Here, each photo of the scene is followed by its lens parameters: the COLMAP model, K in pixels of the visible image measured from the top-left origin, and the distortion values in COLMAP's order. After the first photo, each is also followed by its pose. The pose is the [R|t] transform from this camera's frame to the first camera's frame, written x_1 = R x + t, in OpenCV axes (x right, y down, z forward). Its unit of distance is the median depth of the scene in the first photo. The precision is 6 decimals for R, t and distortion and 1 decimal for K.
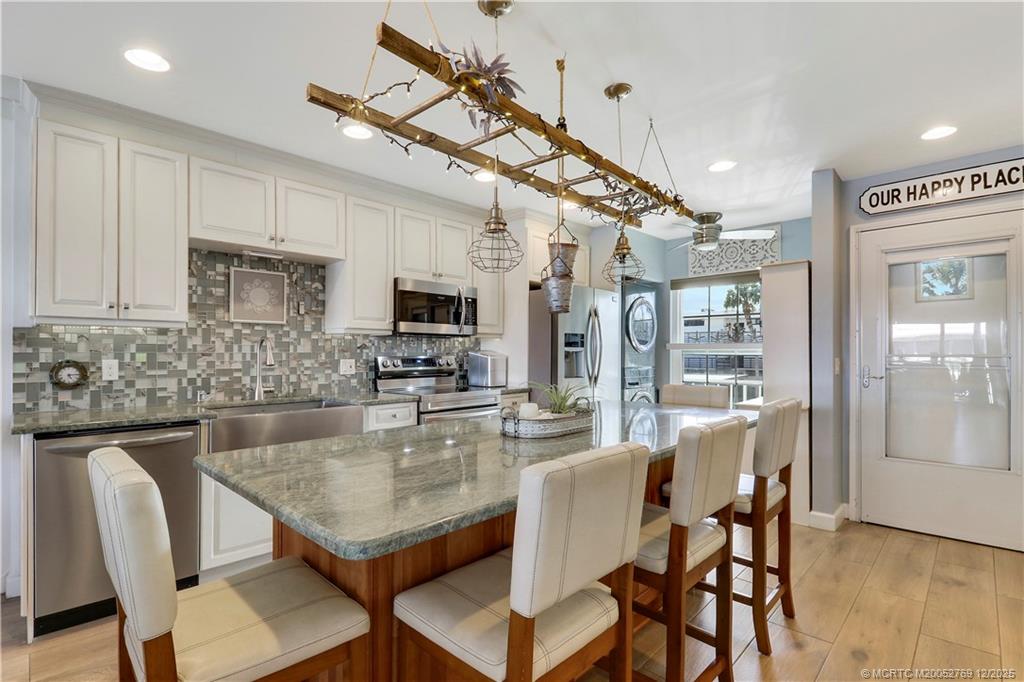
lens RADIAL K [[481.2, 0, 518.5], [0, 481.2, 352.1], [0, 0, 1]] dist [-0.019195, -0.000876]
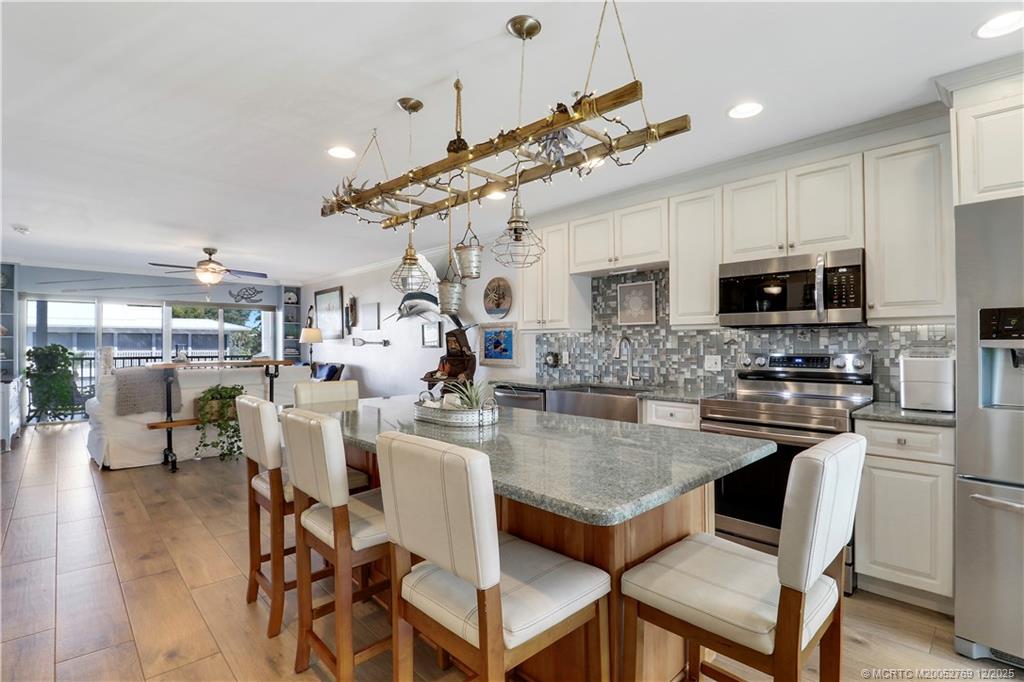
lens RADIAL K [[473.0, 0, 513.1], [0, 473.0, 342.4], [0, 0, 1]] dist [0.008069, -0.021475]
pose [[-0.043457, -0.006522, -0.999034, 0.721759], [0.000088, 0.999979, -0.006532, -0.005977], [0.999055, -0.000372, -0.043456, 0.736941]]
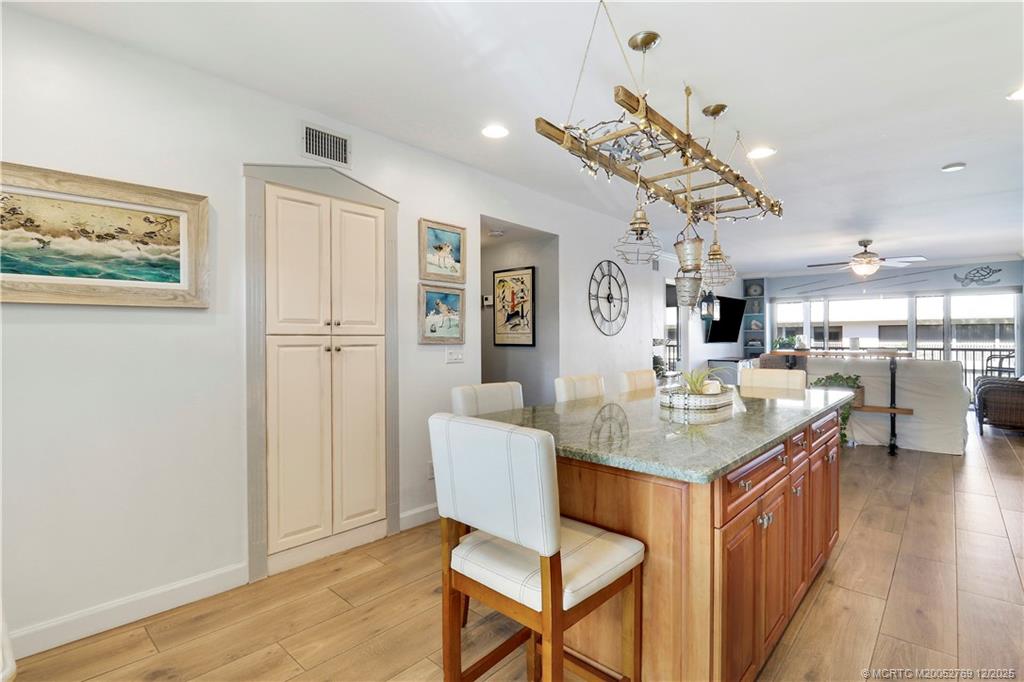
lens RADIAL K [[479.4, 0, 523.6], [0, 479.4, 338.7], [0, 0, 1]] dist [-0.023645, -0.000049]
pose [[-0.999301, 0.002006, -0.037335, 0.340975], [0.001938, 0.999996, 0.001877, -0.002637], [0.037338, 0.001804, -0.999301, 1.322810]]
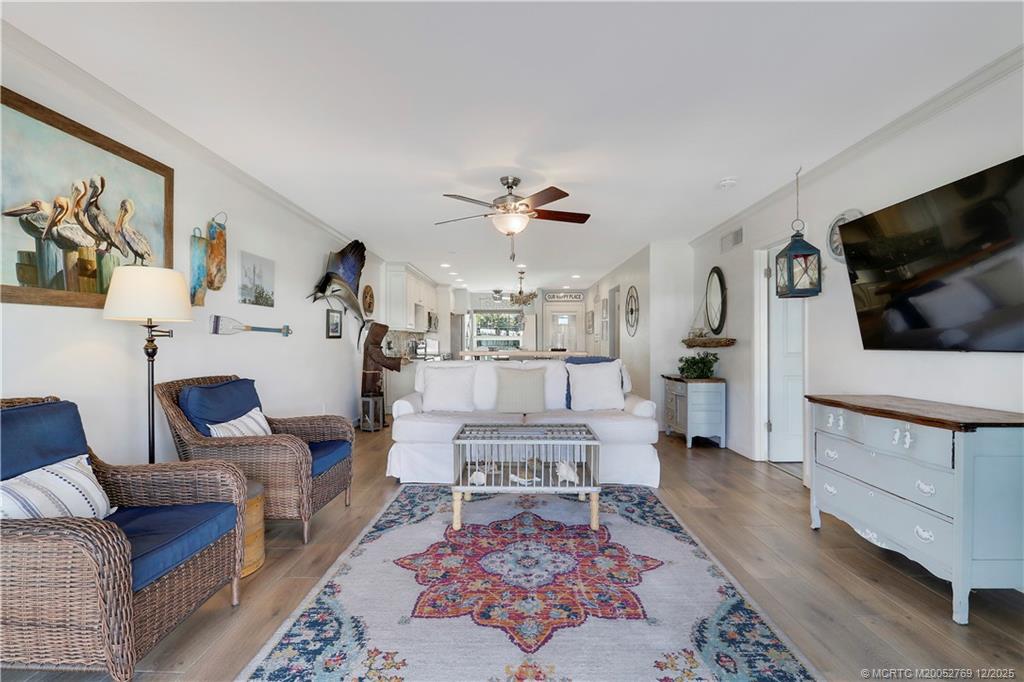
lens RADIAL K [[476.8, 0, 511.3], [0, 476.8, 347.2], [0, 0, 1]] dist [0.011654, -0.019453]
pose [[0.729109, -0.010182, 0.684322, -2.008662], [0.000939, 0.999903, 0.013877, 0.011594], [-0.684397, -0.009475, 0.729048, -1.495043]]
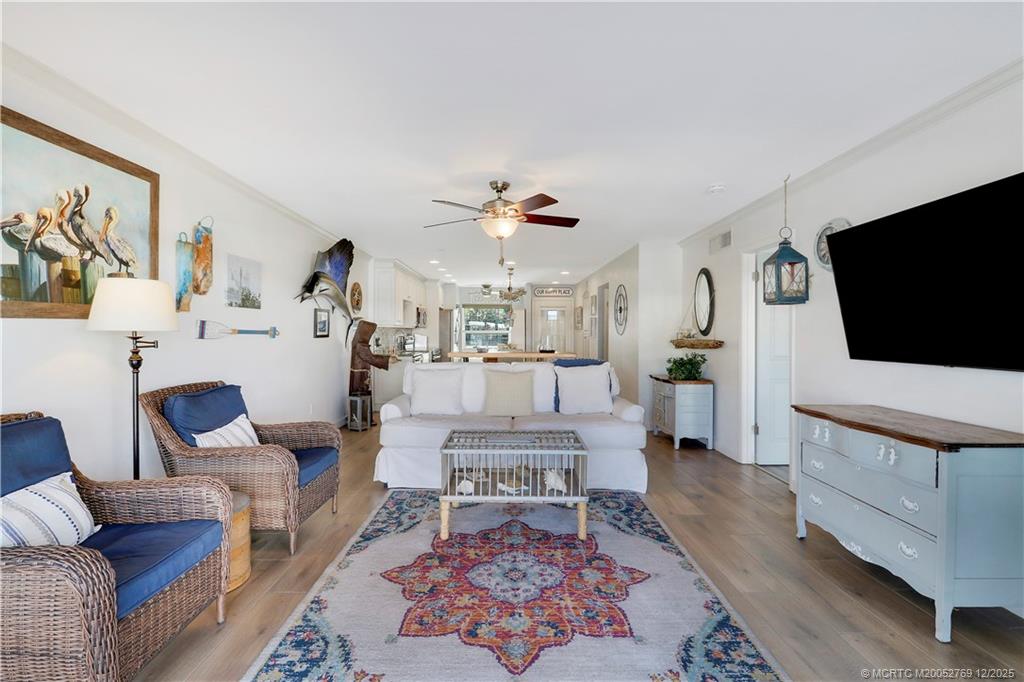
lens RADIAL K [[478.0, 0, 505.6], [0, 478.0, 338.6], [0, 0, 1]] dist [0.007733, -0.016624]
pose [[0.721146, -0.008278, 0.692733, -2.007830], [-0.004031, 0.999862, 0.016145, -0.025593], [-0.692771, -0.014435, 0.721013, -1.494848]]
